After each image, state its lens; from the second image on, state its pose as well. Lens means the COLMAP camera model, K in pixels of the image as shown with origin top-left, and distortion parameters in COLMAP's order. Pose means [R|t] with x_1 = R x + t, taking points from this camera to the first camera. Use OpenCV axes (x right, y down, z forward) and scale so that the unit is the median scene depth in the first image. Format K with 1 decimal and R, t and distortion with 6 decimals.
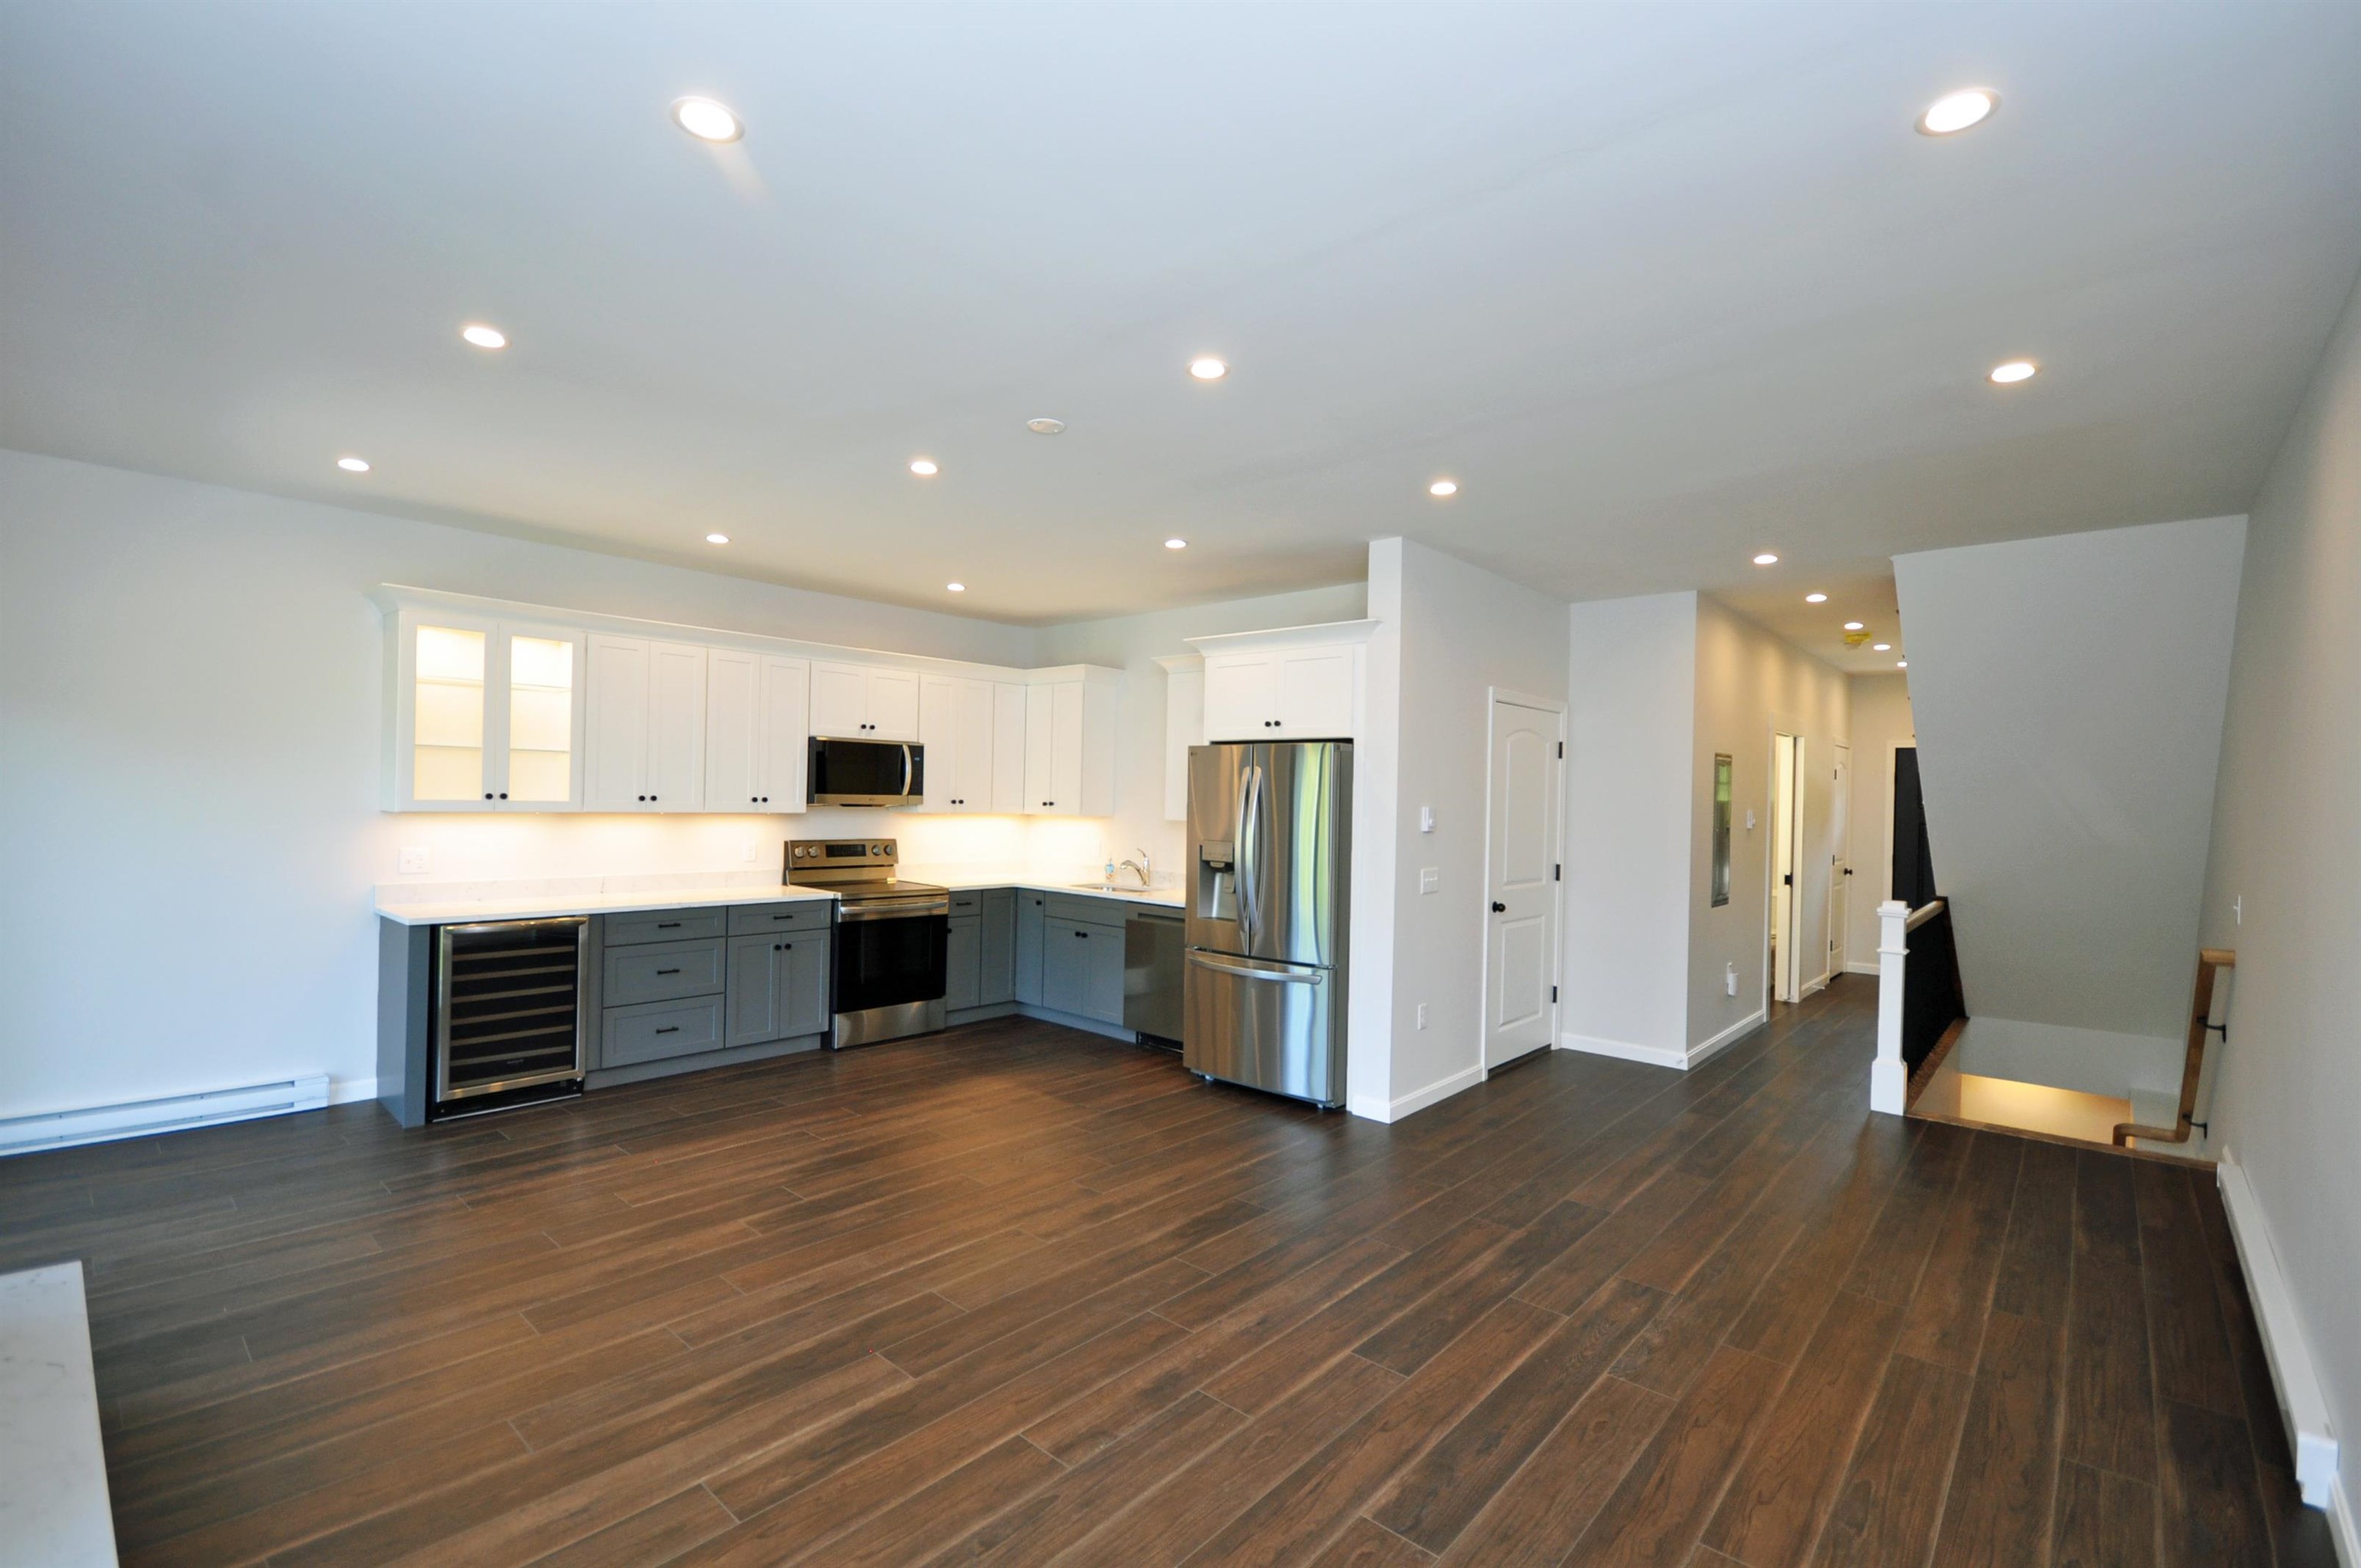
lens RADIAL K [[1039.4, 0, 1172.9], [0, 1039.4, 794.3], [0, 0, 1]] dist [-0.001443, -0.000585]
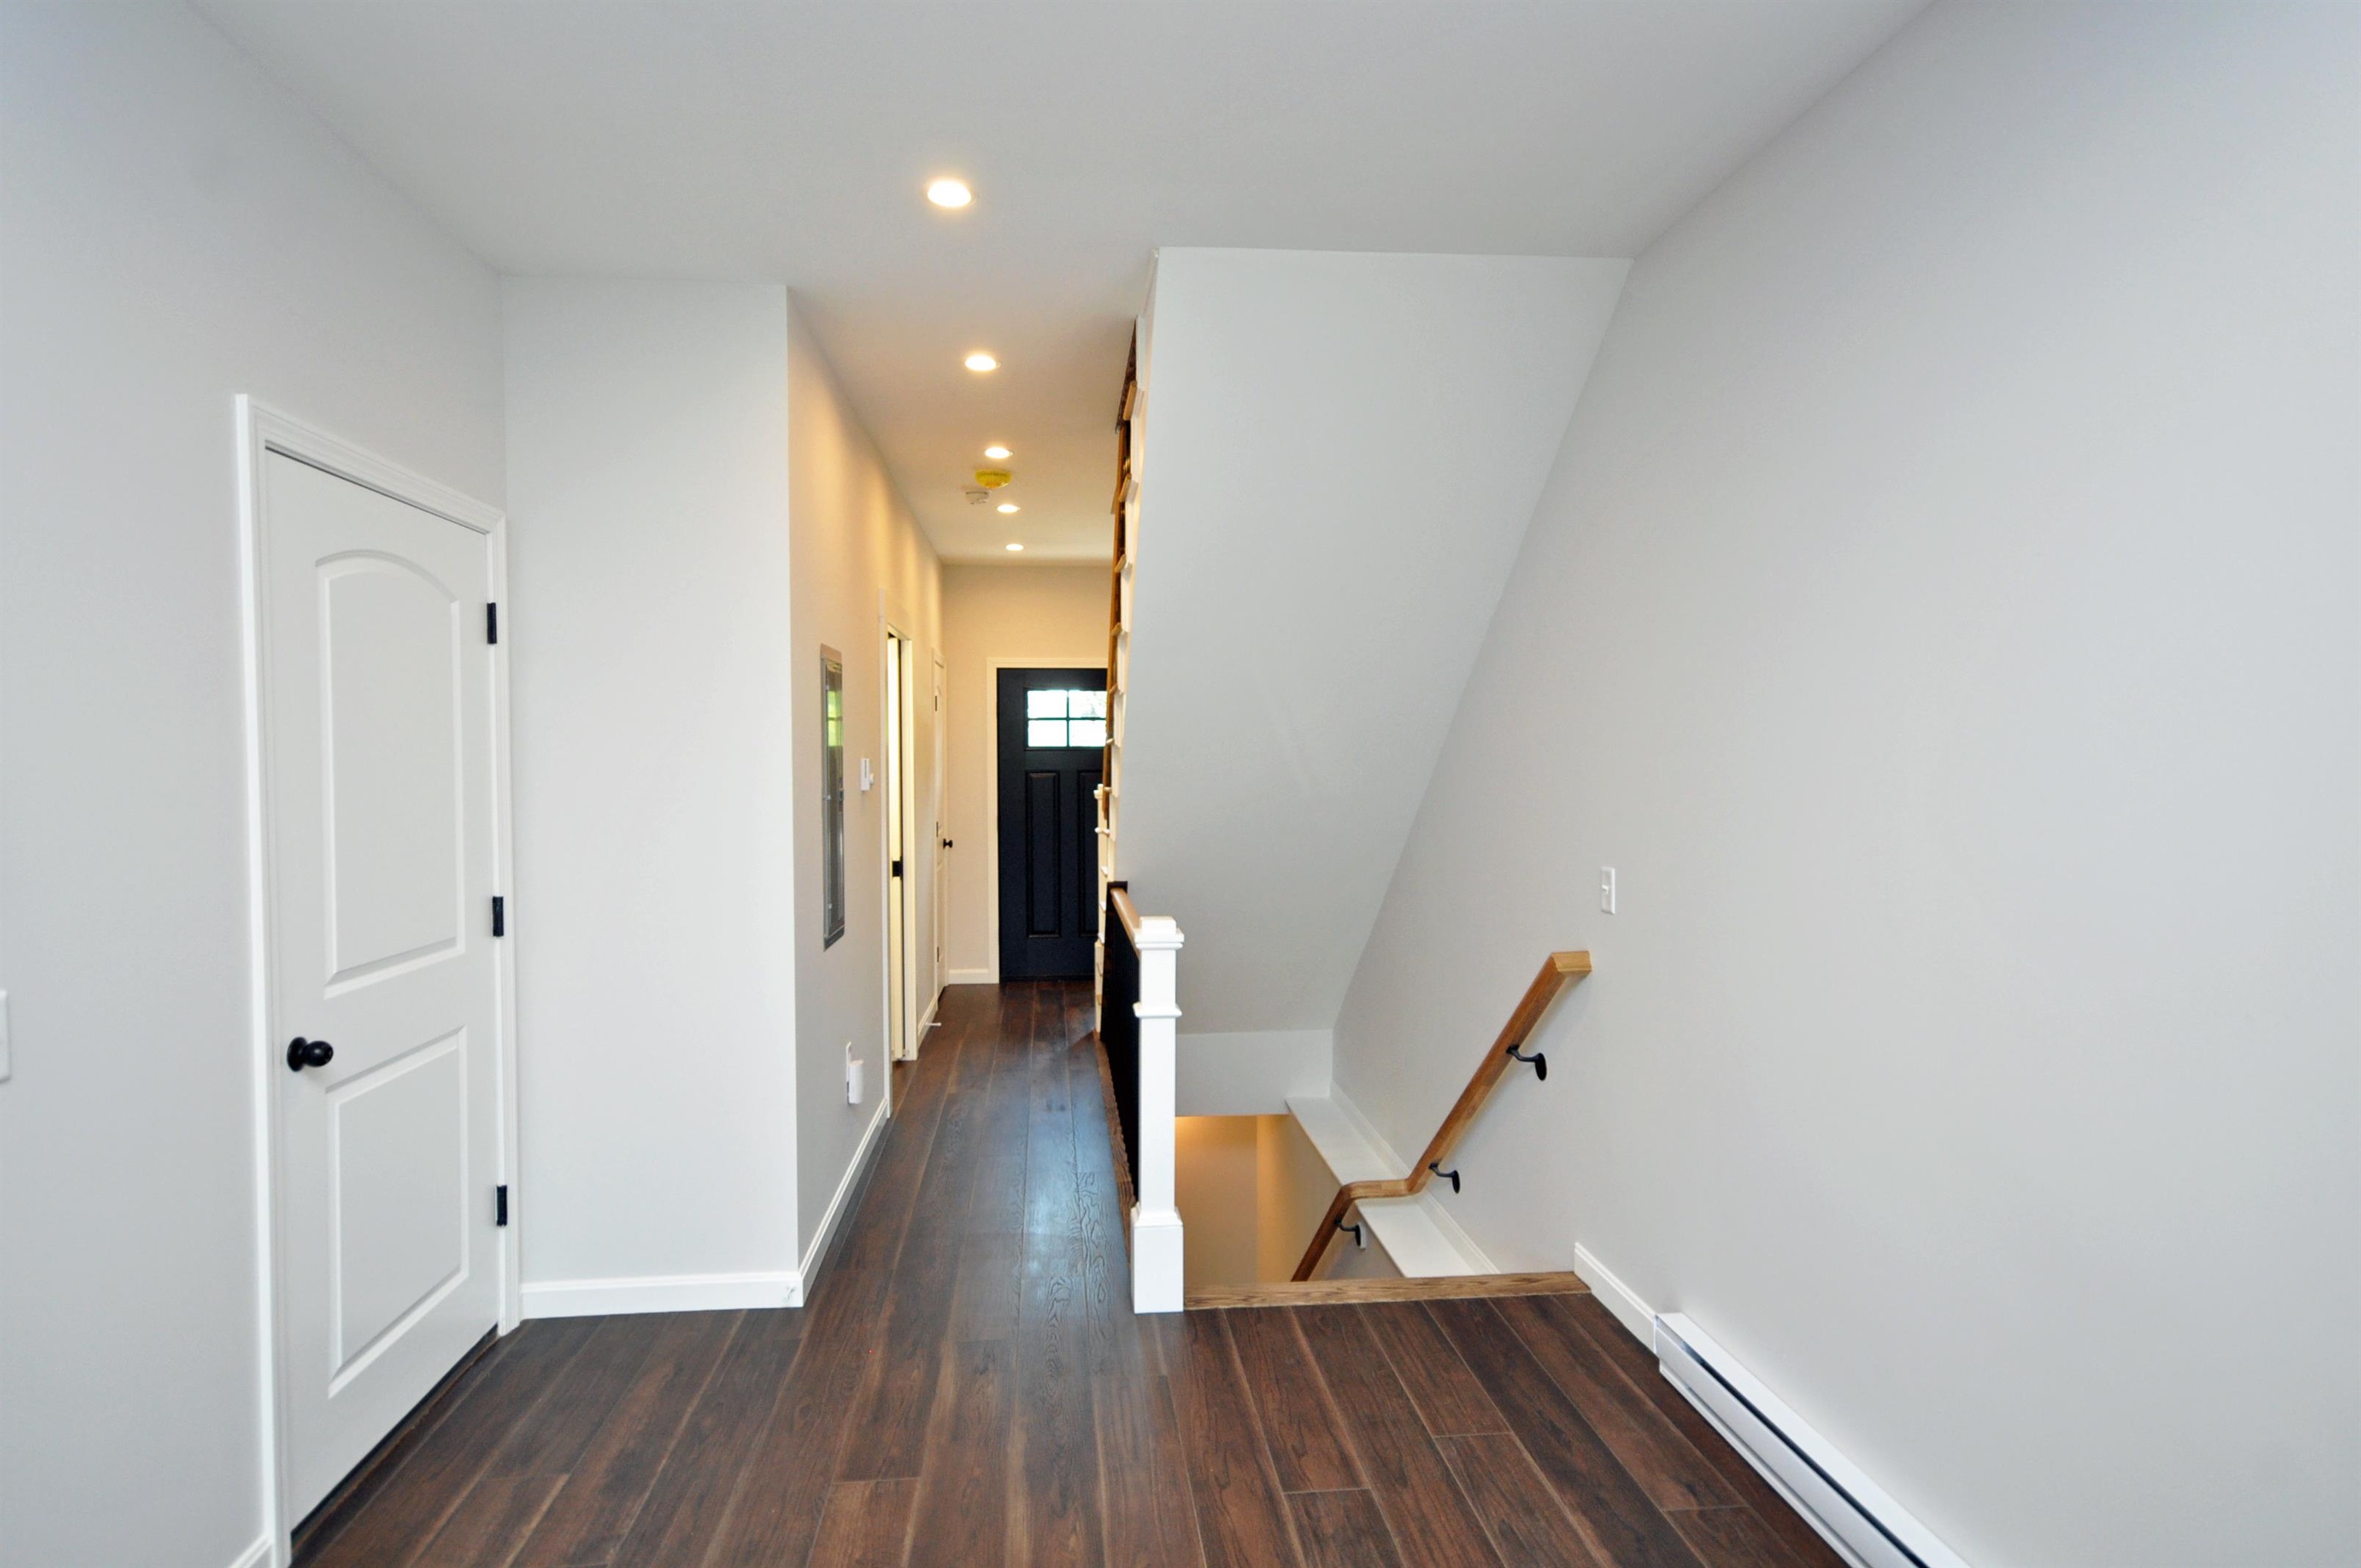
lens RADIAL K [[1230.7, 0, 1173.7], [0, 1230.7, 795.8], [0, 0, 1]] dist [0.004440, 0.001272]
pose [[0.667412, -0.044992, 0.743328, 0.225505], [0.015055, 0.998784, 0.046937, 0.008151], [-0.744536, -0.020135, 0.667278, 0.567868]]
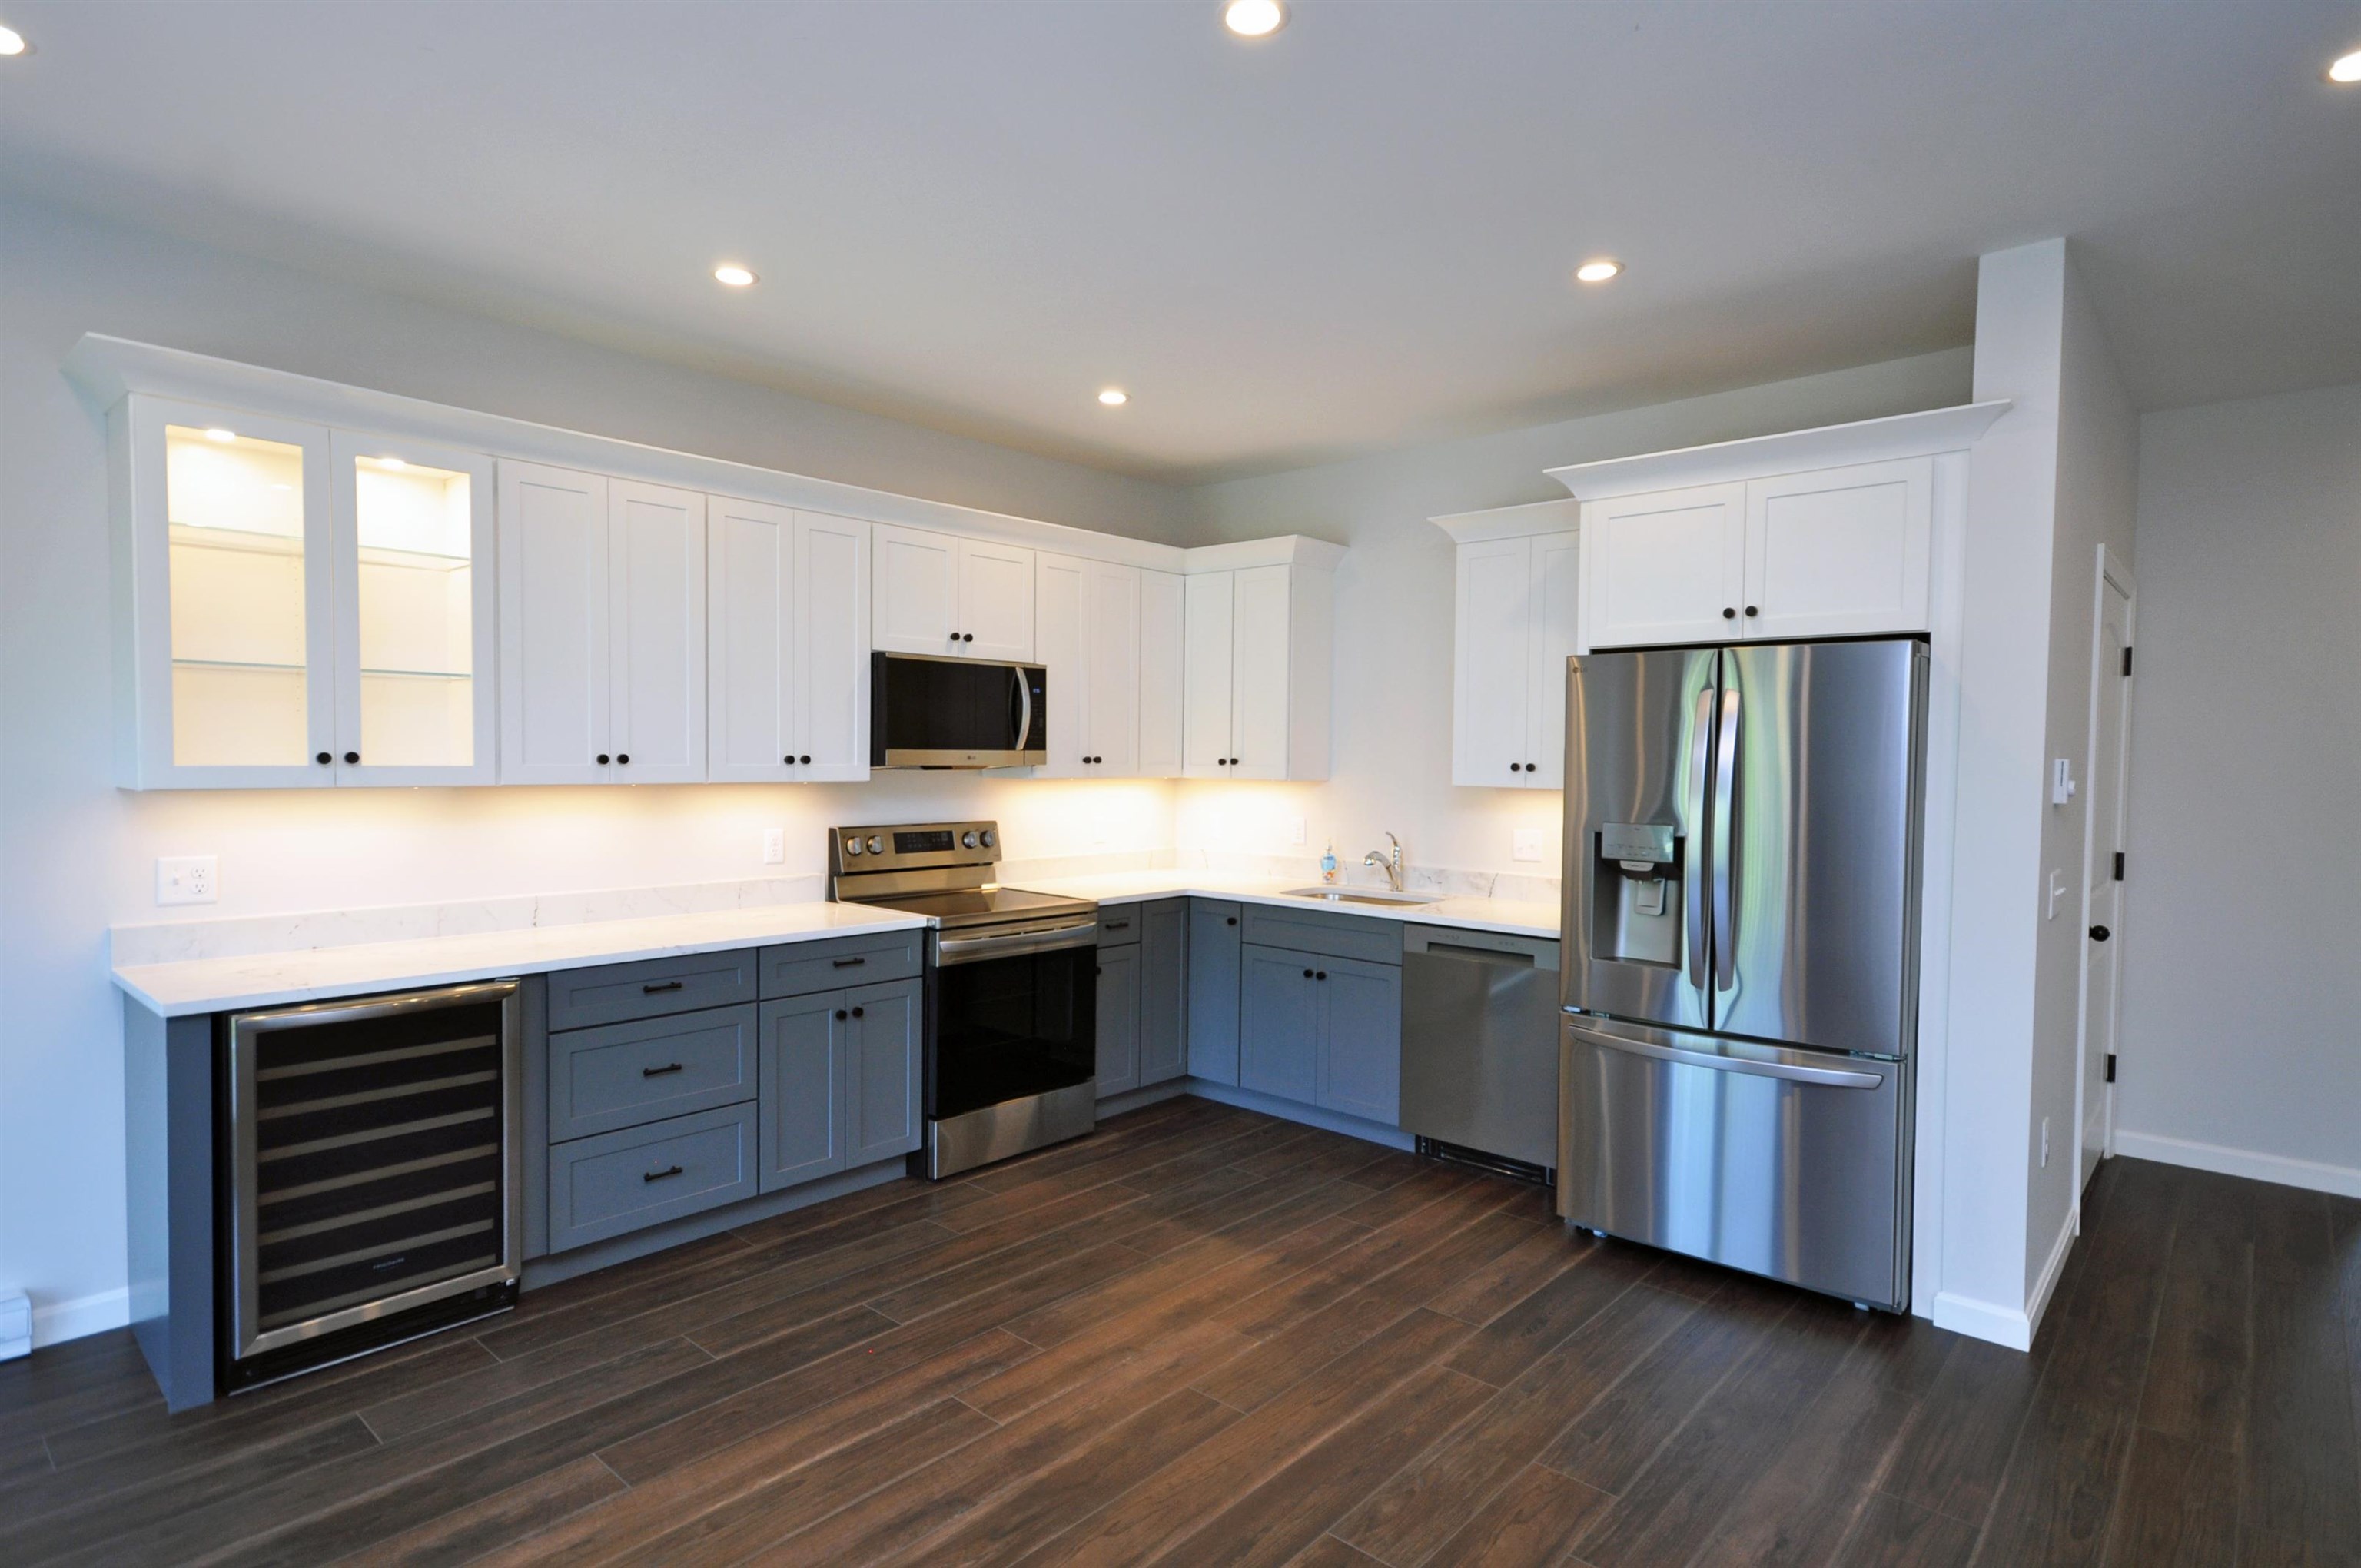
lens RADIAL K [[1230.7, 0, 1173.7], [0, 1230.7, 795.8], [0, 0, 1]] dist [0.004440, 0.001272]
pose [[0.999935, -0.011258, 0.001990, -0.217801], [0.011177, 0.999253, 0.036981, 0.002405], [-0.002405, -0.036956, 0.999314, 0.355776]]
